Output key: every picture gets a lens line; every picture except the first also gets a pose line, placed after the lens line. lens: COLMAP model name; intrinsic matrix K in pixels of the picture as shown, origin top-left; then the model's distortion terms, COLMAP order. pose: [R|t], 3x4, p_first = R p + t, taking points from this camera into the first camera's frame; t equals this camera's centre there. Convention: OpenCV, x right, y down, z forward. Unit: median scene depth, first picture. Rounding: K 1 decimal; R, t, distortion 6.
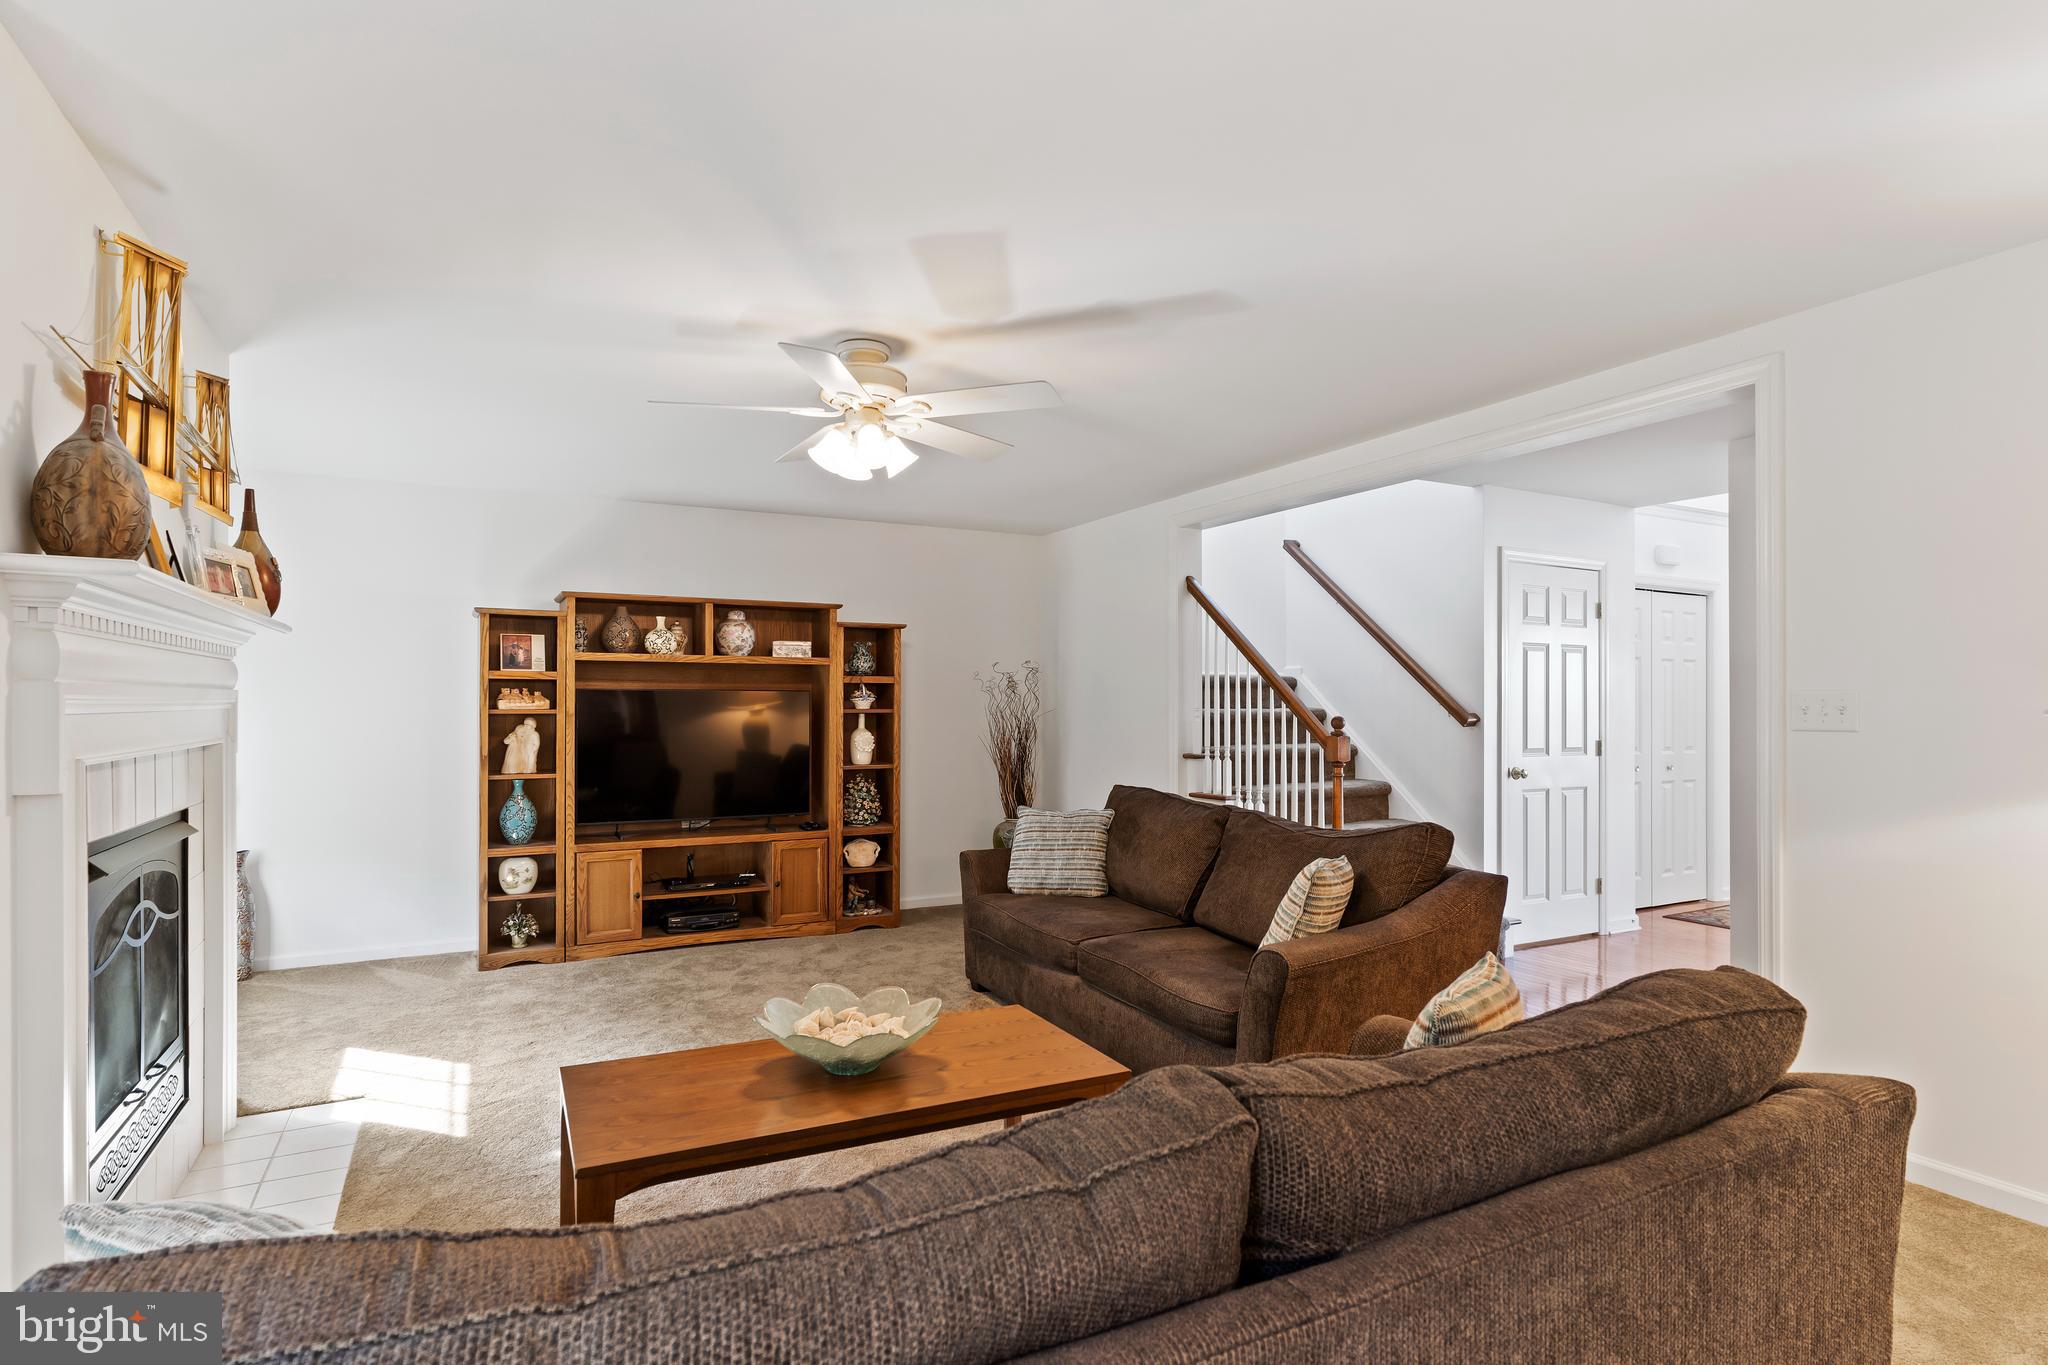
lens RADIAL K [[1105.5, 0, 1020.6], [0, 1105.5, 713.9], [0, 0, 1]] dist [0.001076, 0.000112]
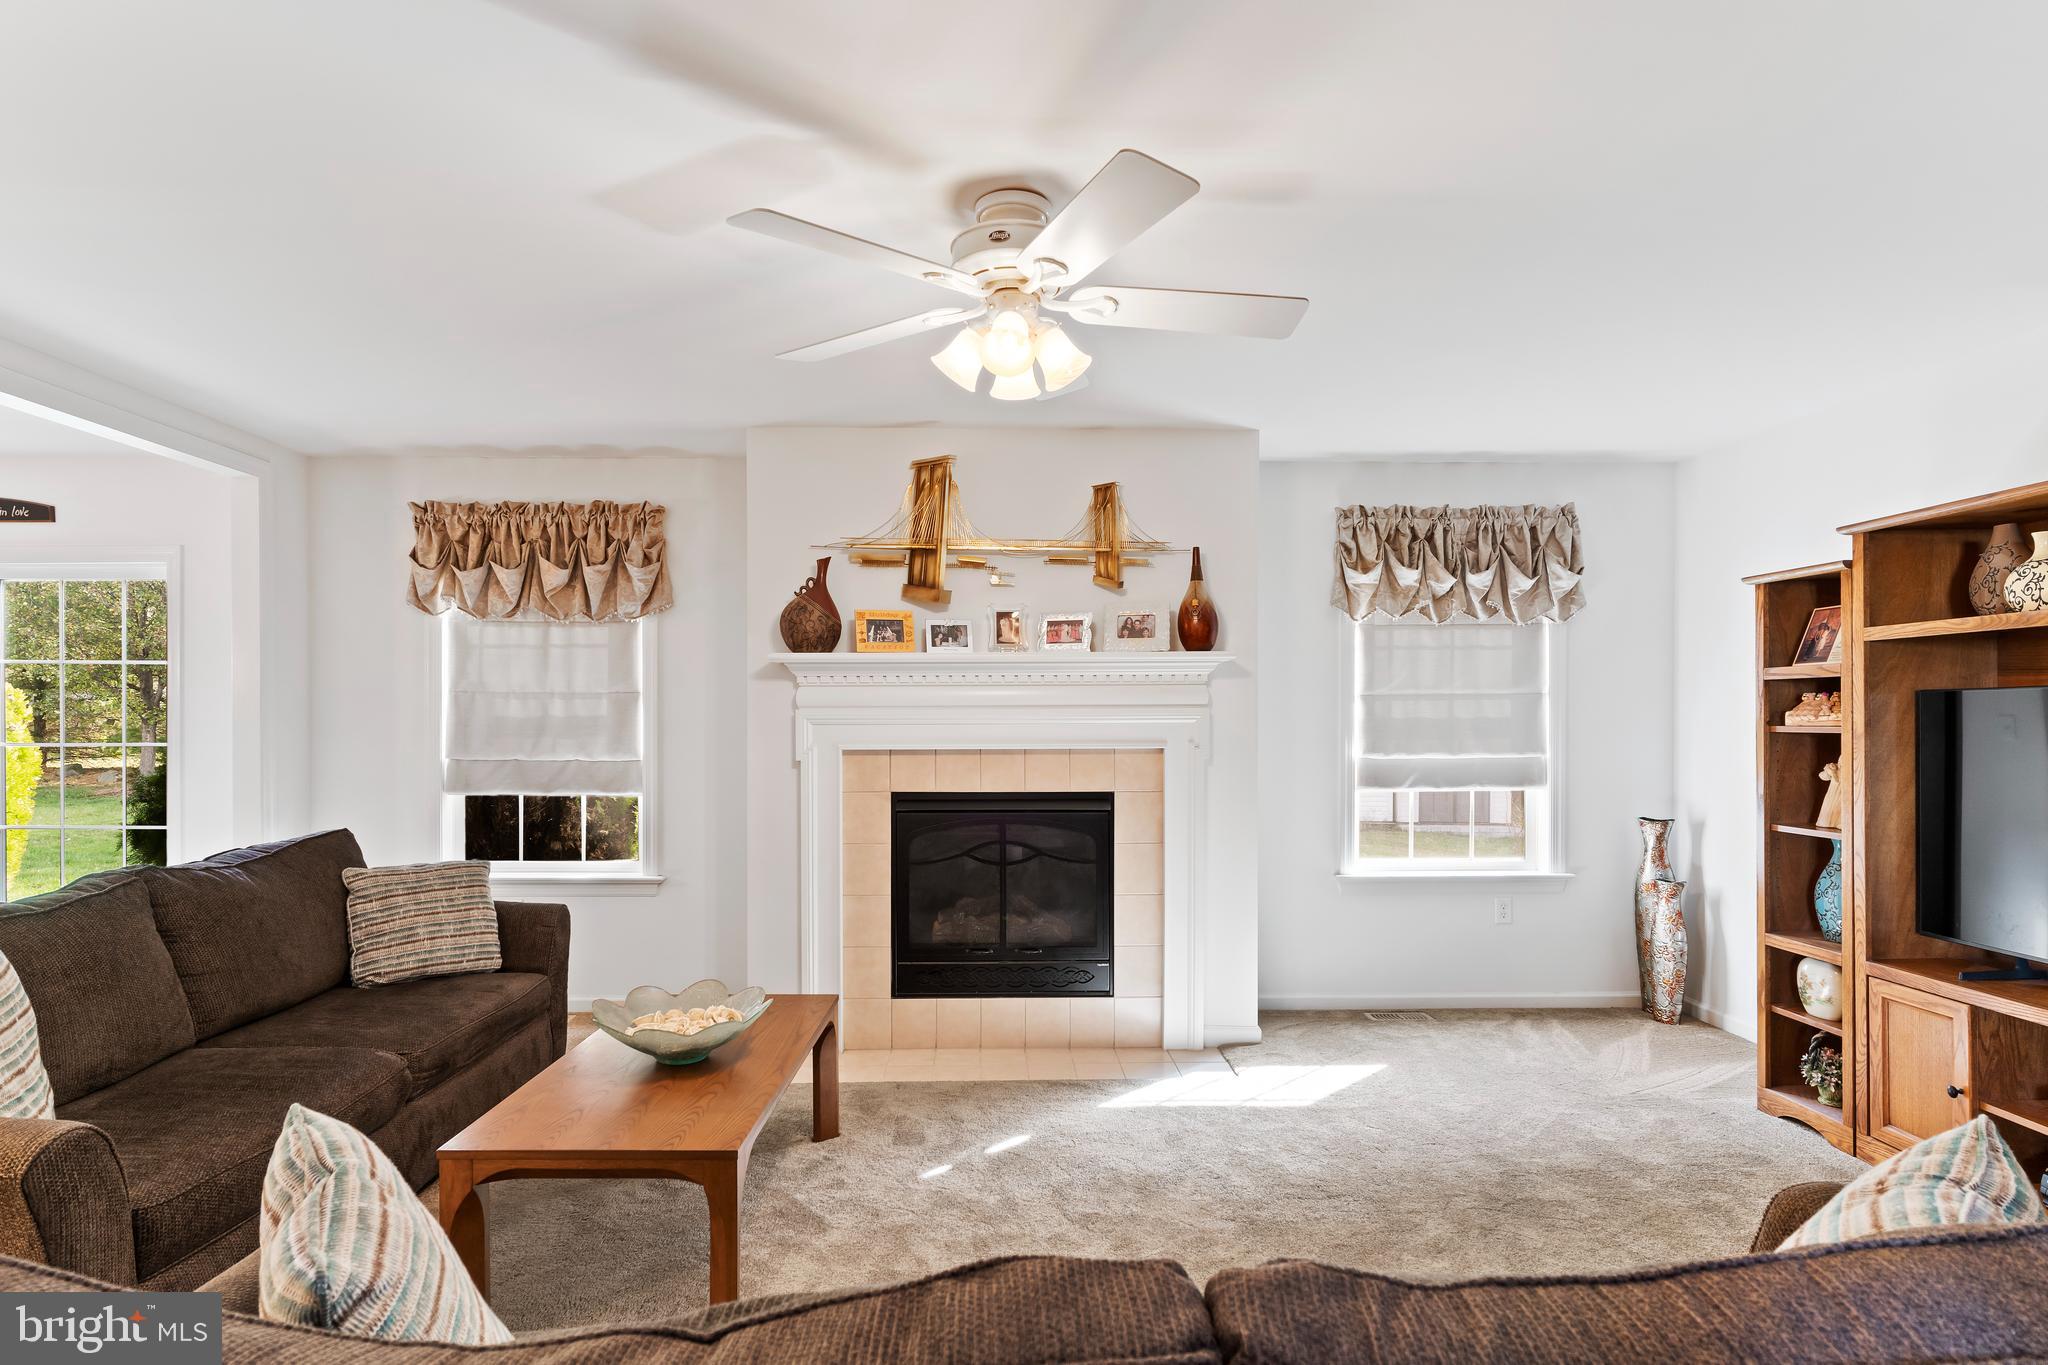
lens RADIAL K [[1105.5, 0, 1020.6], [0, 1105.5, 713.9], [0, 0, 1]] dist [0.001076, 0.000112]
pose [[-0.444782, -0.001334, -0.895638, 0.306386], [-0.004495, 0.999990, 0.000743, -0.009755], [0.895627, 0.004356, -0.444784, 0.841828]]
